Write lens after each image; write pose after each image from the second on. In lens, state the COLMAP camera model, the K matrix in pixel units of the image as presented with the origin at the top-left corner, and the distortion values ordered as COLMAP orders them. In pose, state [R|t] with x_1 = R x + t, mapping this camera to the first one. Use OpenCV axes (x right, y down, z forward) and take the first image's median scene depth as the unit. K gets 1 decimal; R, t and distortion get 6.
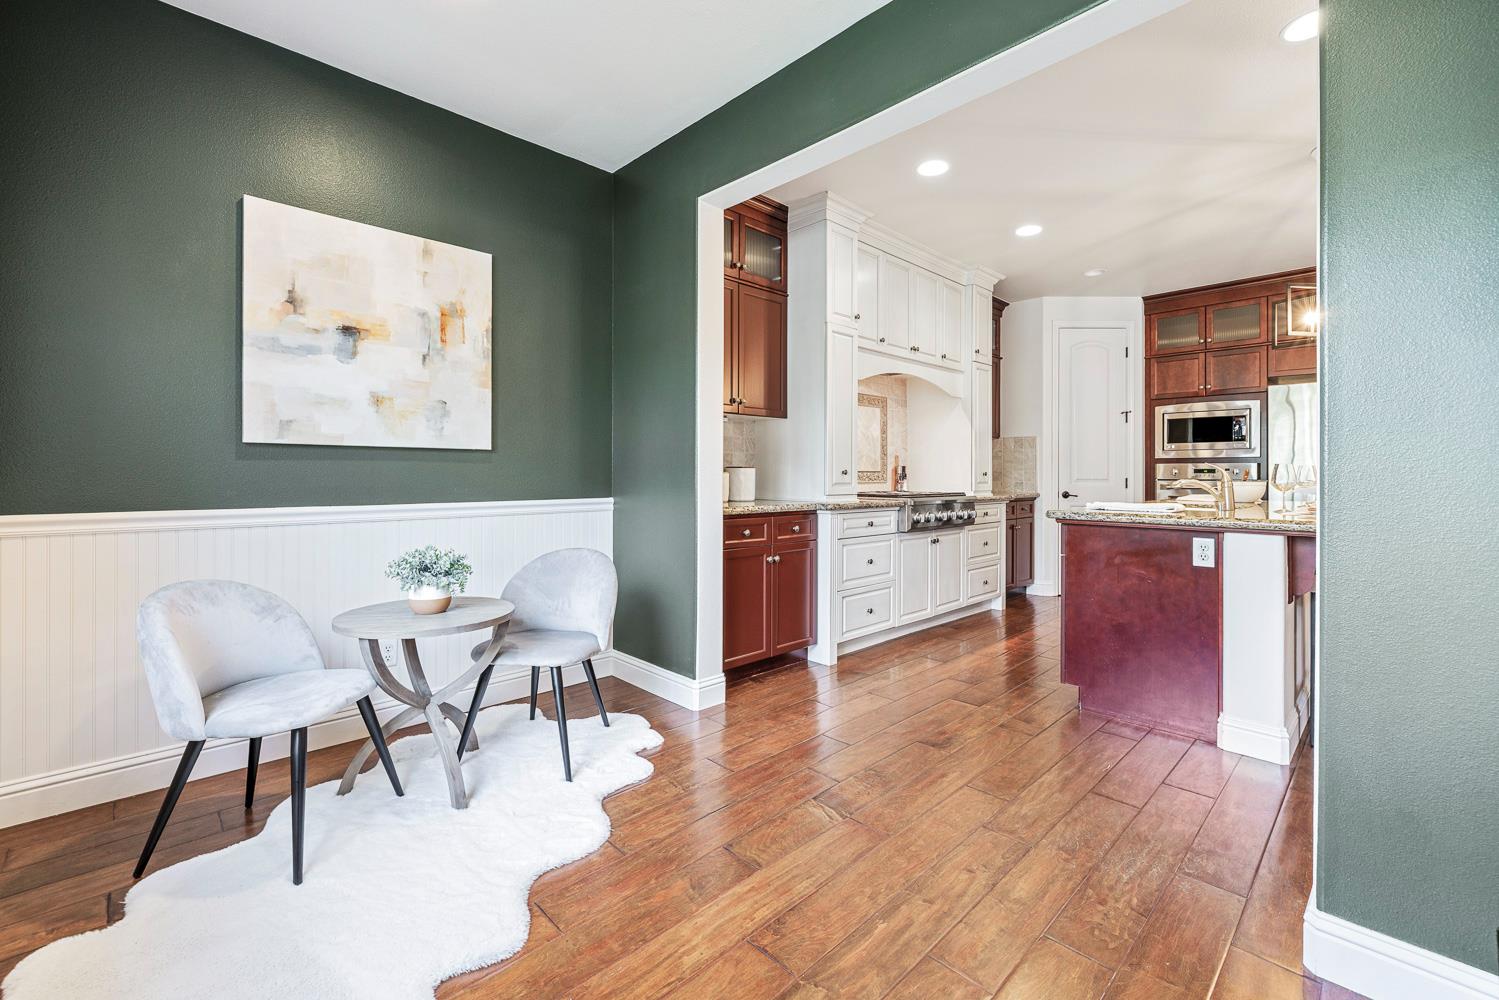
lens RADIAL K [[637.0, 0, 744.9], [0, 637.0, 493.0], [0, 0, 1]] dist [0.003685, -0.000019]
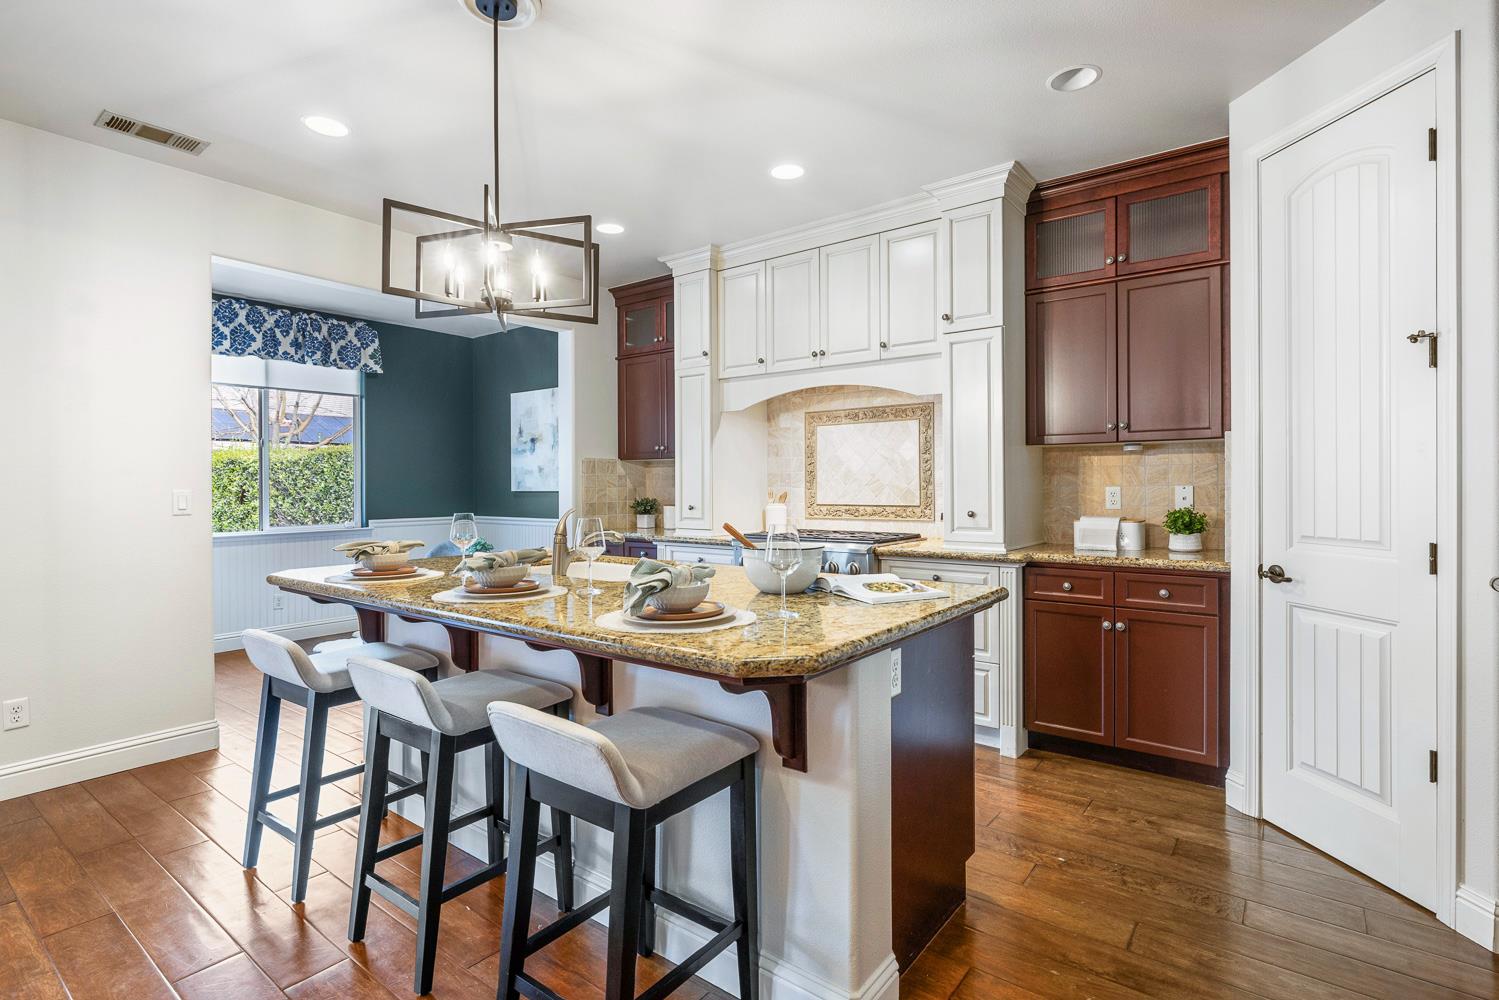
lens RADIAL K [[719.6, 0, 760.1], [0, 719.6, 490.5], [0, 0, 1]] dist [-0.003997, 0.003079]
pose [[0.152813, 0.016740, -0.988113, 1.905933], [-0.010997, 0.999823, 0.015238, -0.118363], [0.988194, 0.008538, 0.152970, 1.334235]]
